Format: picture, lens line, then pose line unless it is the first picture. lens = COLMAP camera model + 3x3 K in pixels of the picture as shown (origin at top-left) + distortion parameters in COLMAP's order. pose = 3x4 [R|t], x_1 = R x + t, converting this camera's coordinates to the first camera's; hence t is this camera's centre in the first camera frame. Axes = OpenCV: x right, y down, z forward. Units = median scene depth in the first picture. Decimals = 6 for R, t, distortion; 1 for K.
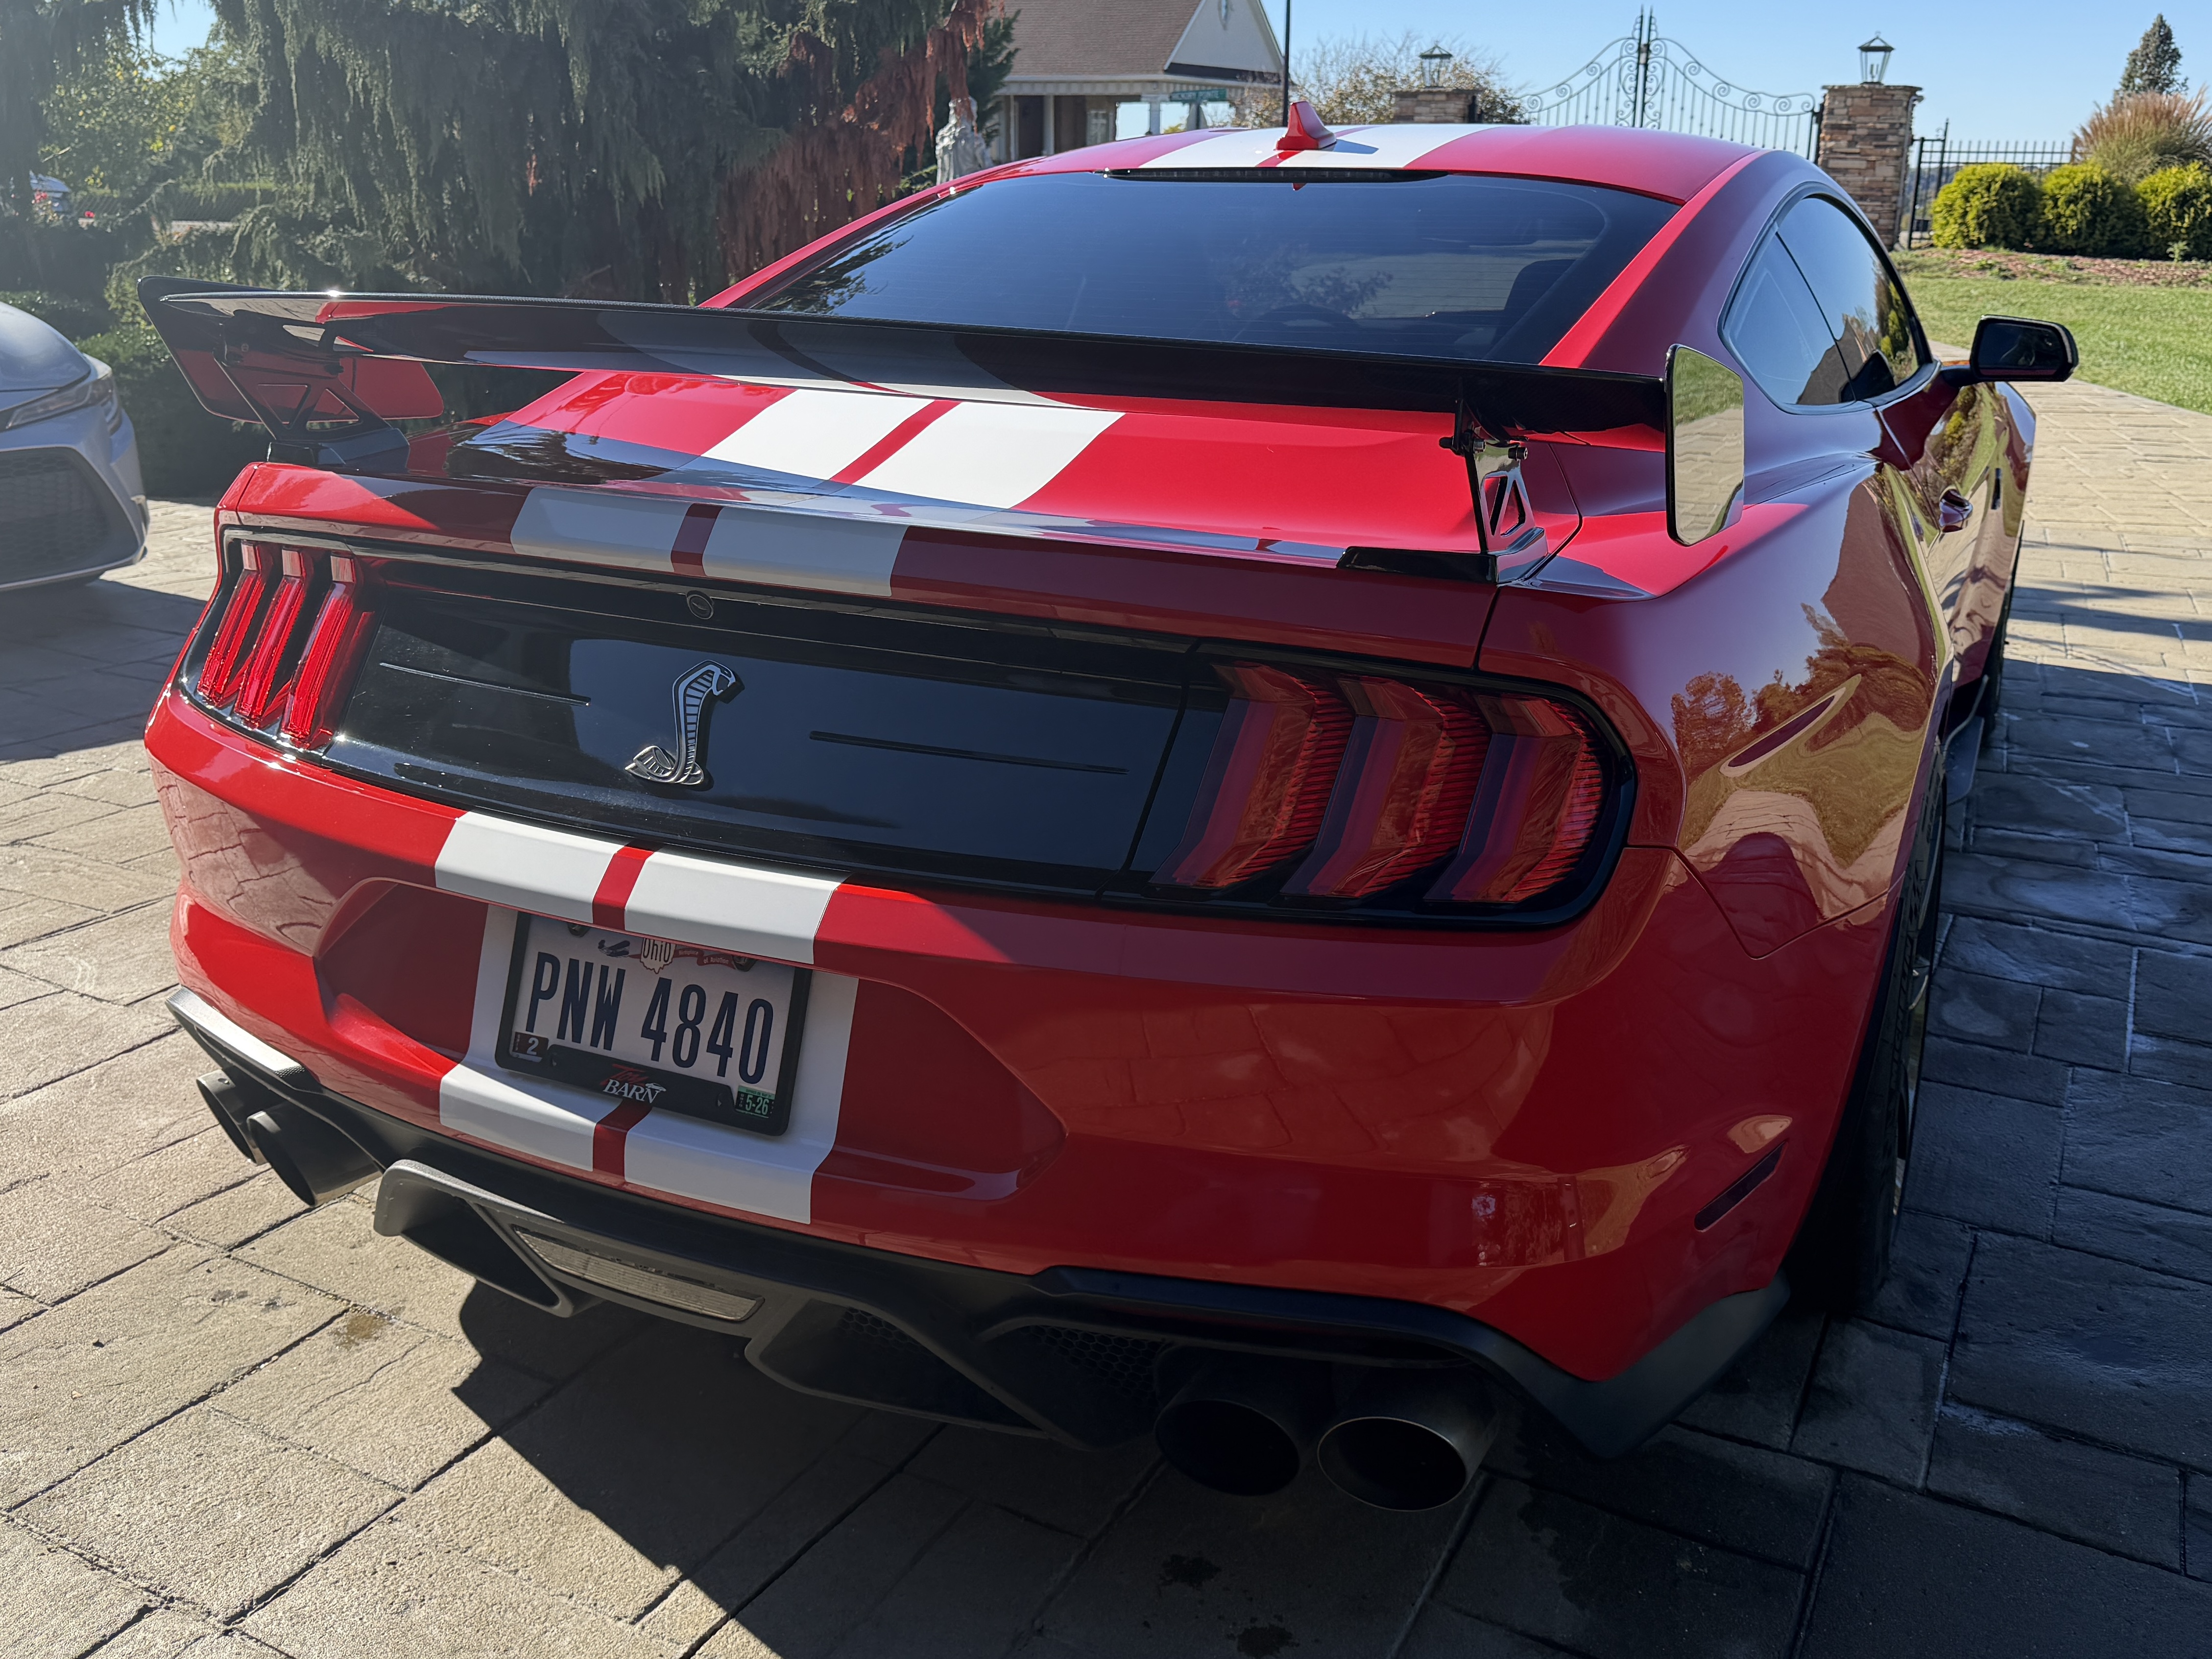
lens RADIAL K [[1876.3, 0, 1107.5], [0, 1876.3, 849.7], [0, 0, 1]] dist [-0.008195, -0.036307]
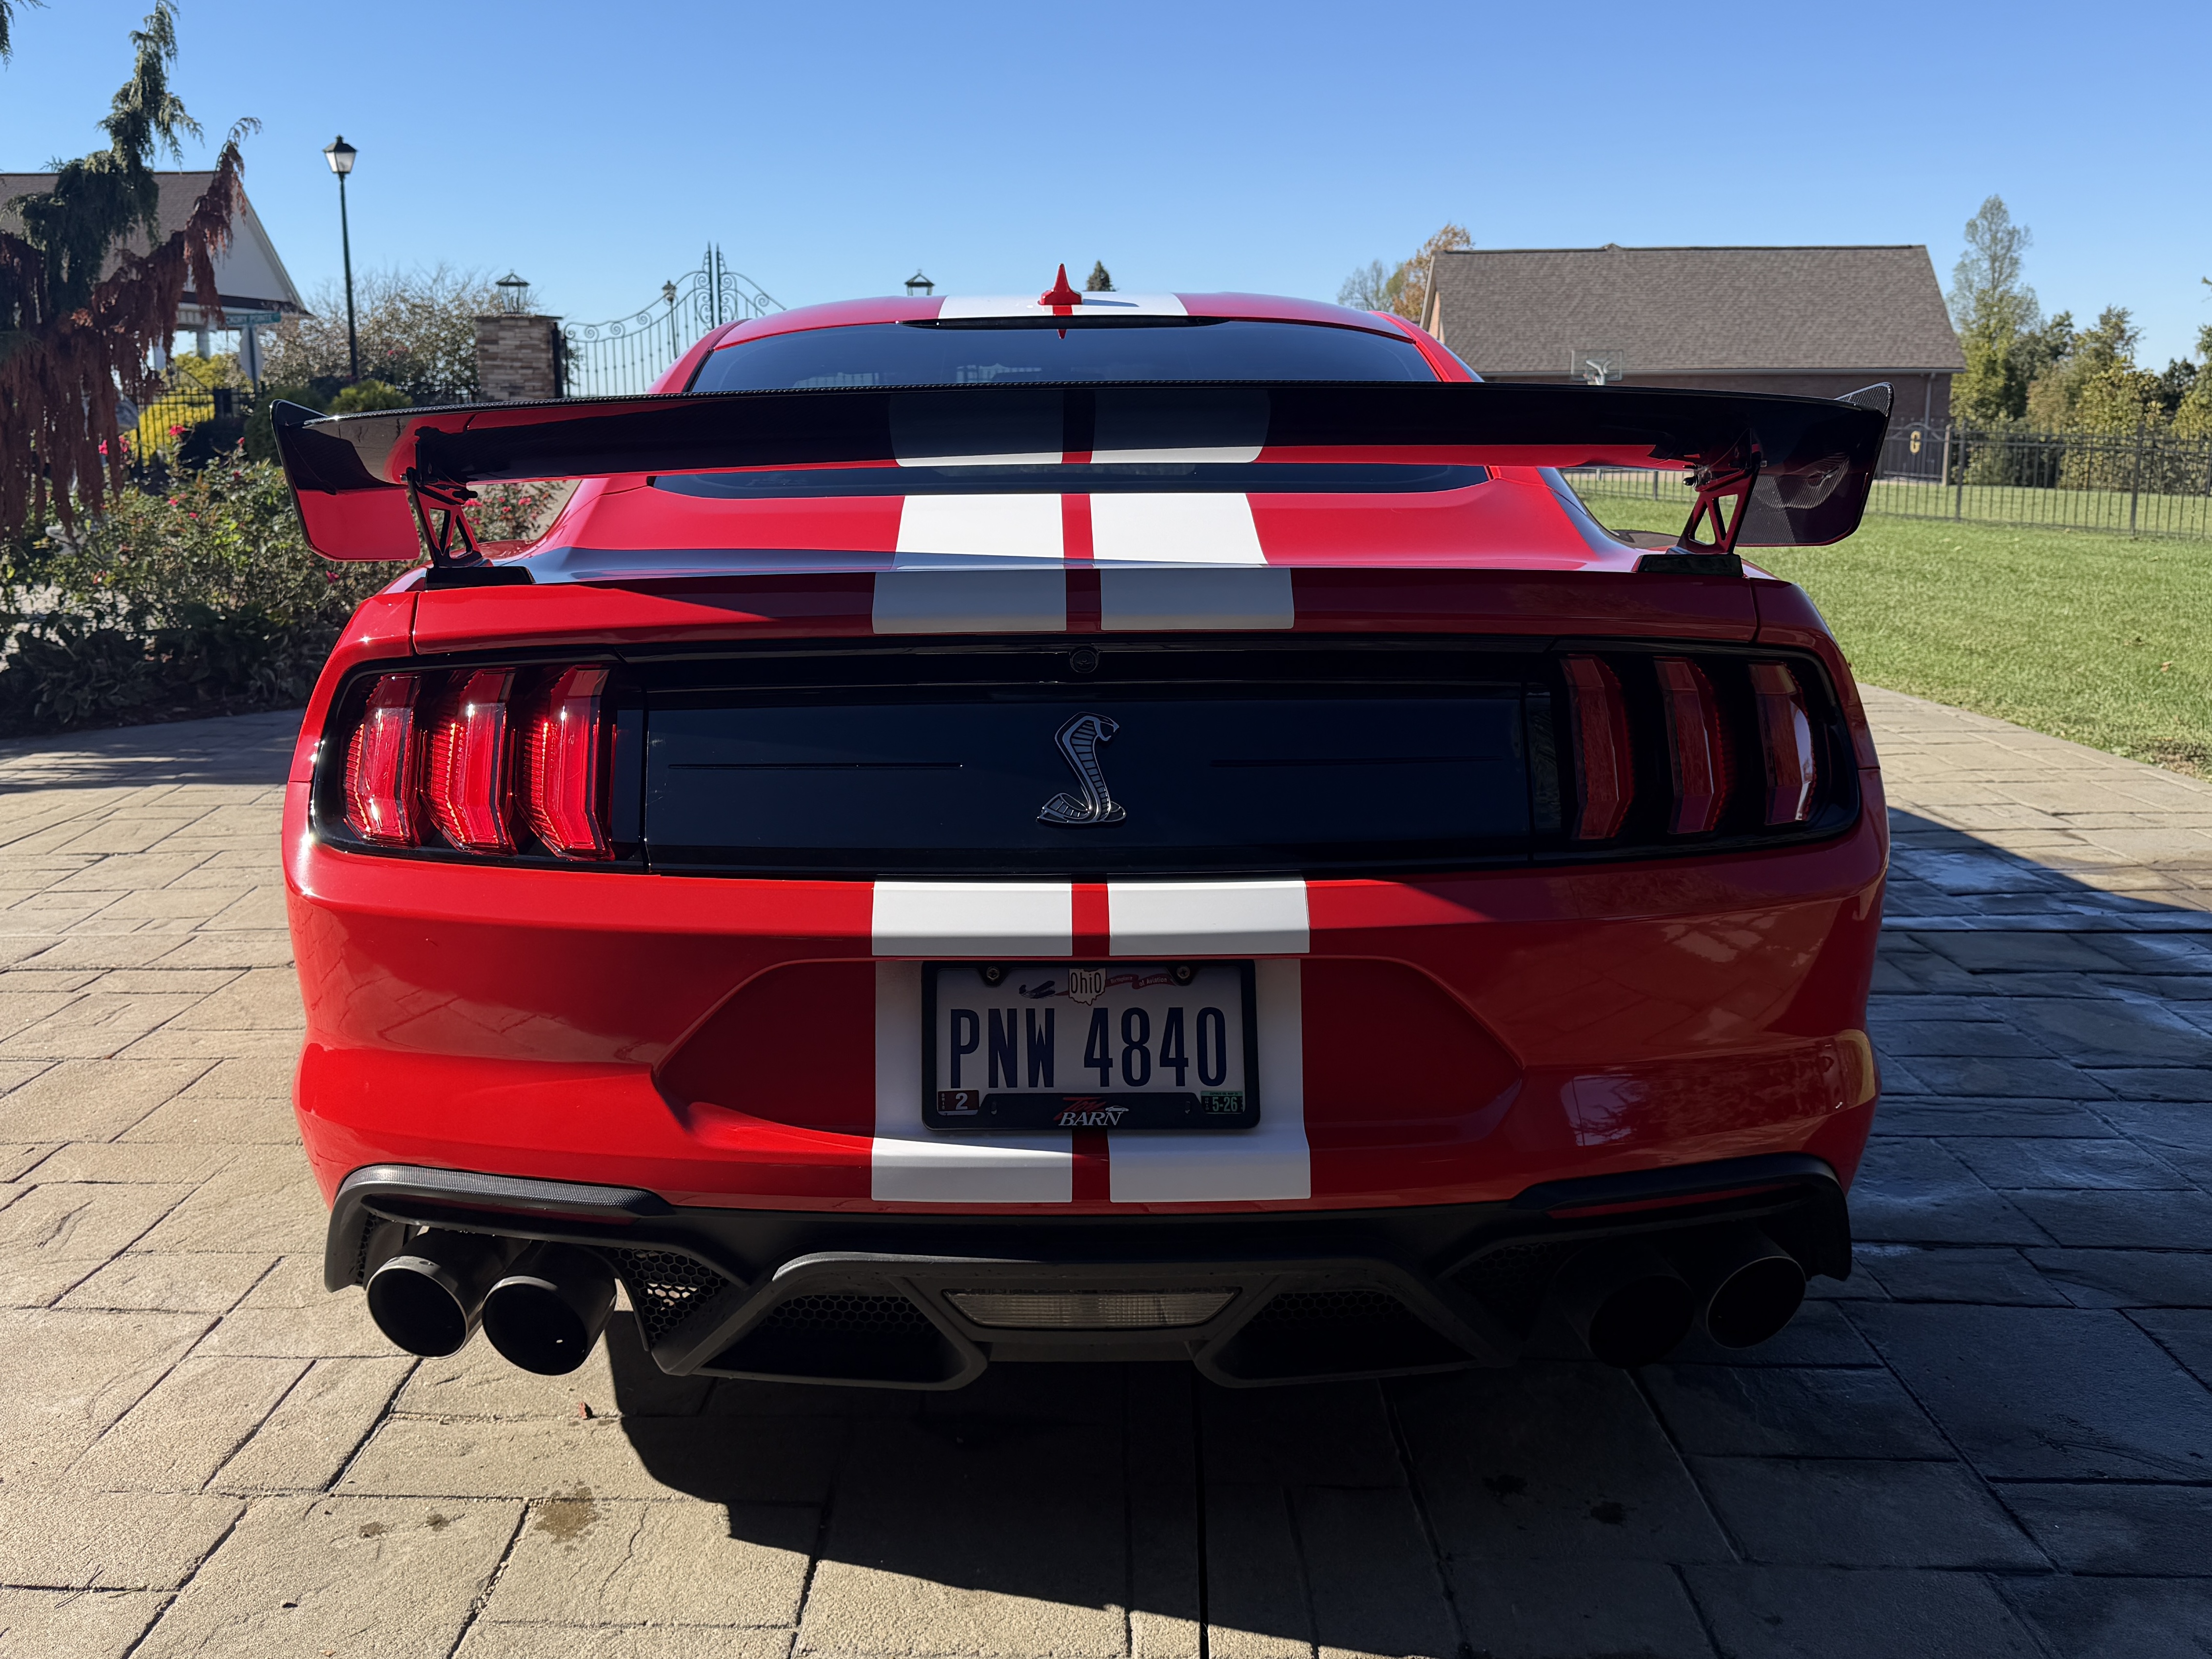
lens RADIAL K [[1876.2, 0, 1096.4], [0, 1876.2, 816.4], [0, 0, 1]] dist [-0.008195, -0.036307]
pose [[0.892988, -0.099615, 0.438918, -0.684745], [0.154581, 0.983759, -0.091228, 0.057877], [-0.422702, 0.149314, 0.893884, 0.037343]]
